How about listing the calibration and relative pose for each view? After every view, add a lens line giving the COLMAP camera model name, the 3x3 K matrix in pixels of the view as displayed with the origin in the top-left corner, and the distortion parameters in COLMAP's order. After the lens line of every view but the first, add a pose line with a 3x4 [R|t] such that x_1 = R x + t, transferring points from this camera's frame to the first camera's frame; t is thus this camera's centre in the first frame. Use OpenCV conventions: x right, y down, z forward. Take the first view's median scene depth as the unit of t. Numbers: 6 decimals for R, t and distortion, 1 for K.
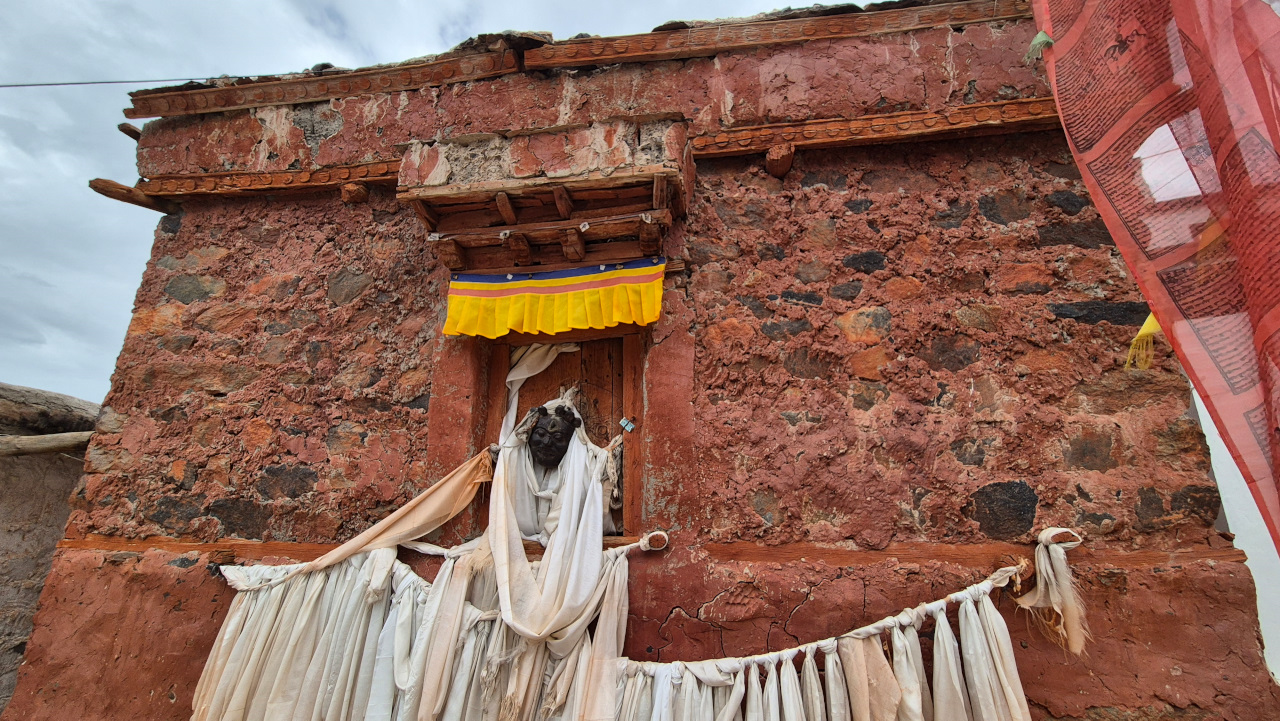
lens RADIAL K [[504.3, 0, 623.7], [0, 504.3, 380.7], [0, 0, 1]] dist [-0.003568, 0.001110]
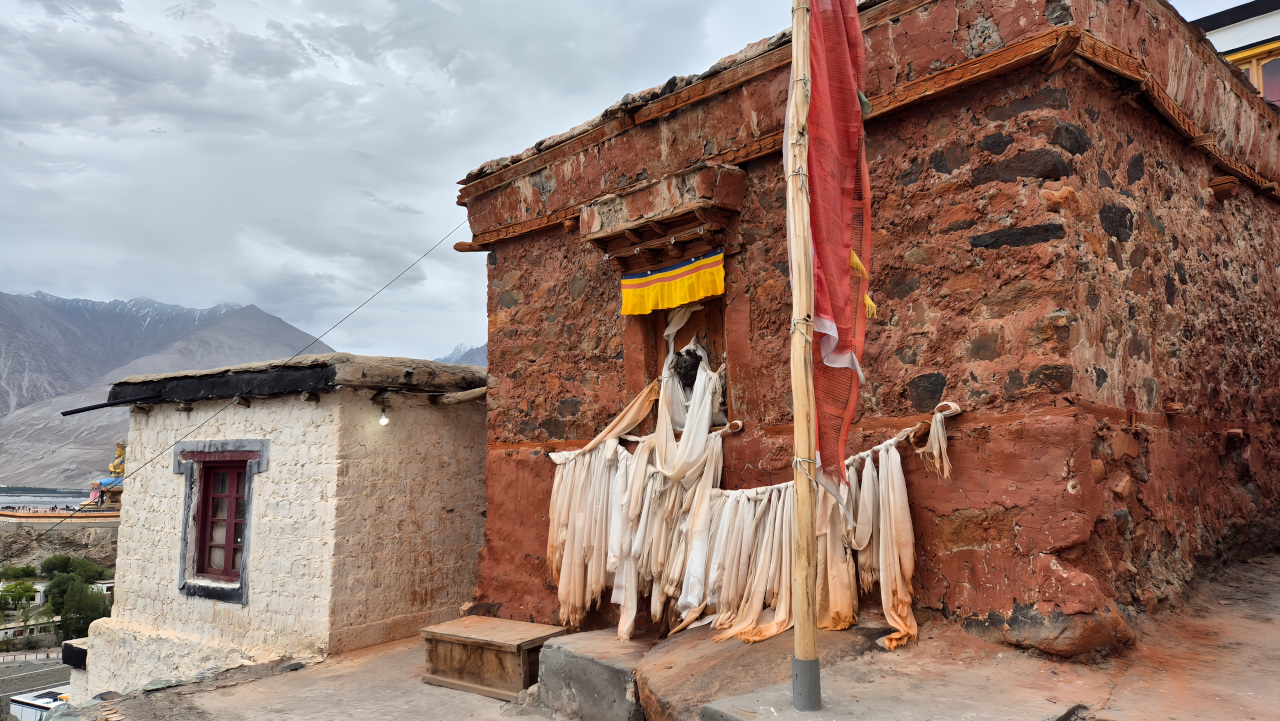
lens RADIAL K [[840.4, 0, 643.9], [0, 840.4, 370.7], [0, 0, 1]] dist [0.041579, -0.002769]
pose [[0.804449, -0.094297, -0.586489, 1.346637], [0.194059, 0.974866, 0.109437, -0.207106], [0.561429, -0.201850, 0.802530, -1.253466]]
